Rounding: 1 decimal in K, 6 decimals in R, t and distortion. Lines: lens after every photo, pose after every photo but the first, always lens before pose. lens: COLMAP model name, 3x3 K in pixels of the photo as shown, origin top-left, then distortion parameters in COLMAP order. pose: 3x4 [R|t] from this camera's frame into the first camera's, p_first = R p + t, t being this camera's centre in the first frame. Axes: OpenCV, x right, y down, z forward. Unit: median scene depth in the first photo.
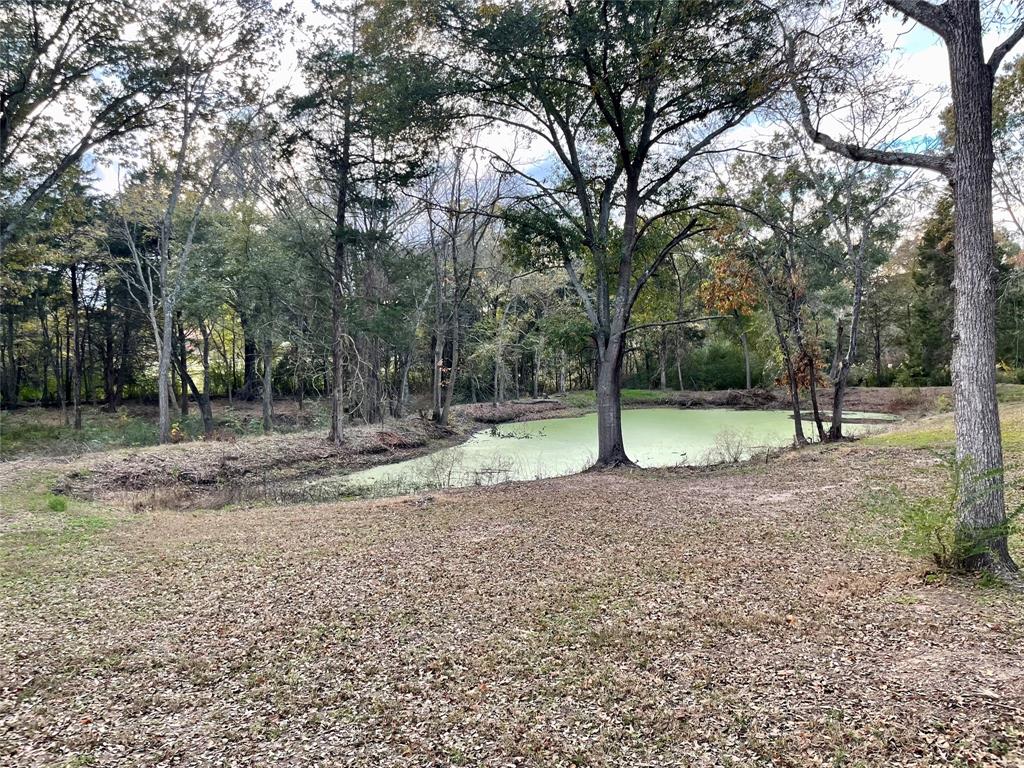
lens RADIAL K [[777.4, 0, 517.5], [0, 777.4, 364.5], [0, 0, 1]] dist [0.103701, -0.134908]
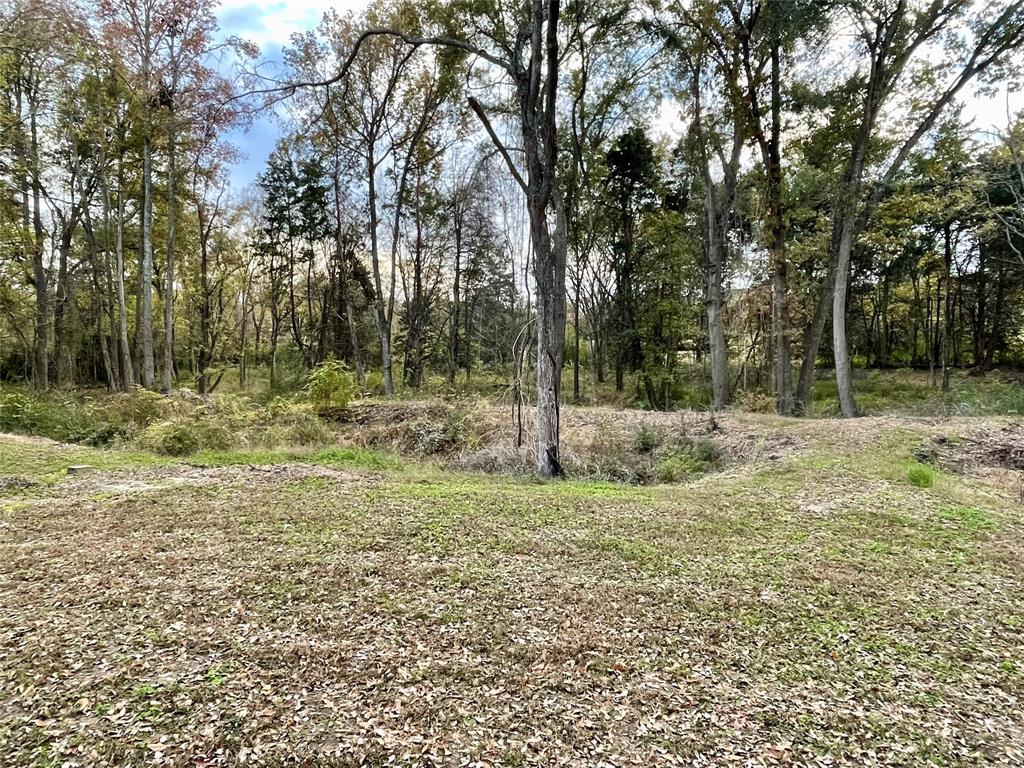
lens RADIAL K [[702.4, 0, 510.2], [0, 702.4, 380.1], [0, 0, 1]] dist [-0.005063, -0.001673]
pose [[0.487573, 0.058127, -0.871145, -0.065947], [-0.002580, 0.997873, 0.065138, 0.013315], [0.873078, -0.029512, 0.486686, 0.114225]]
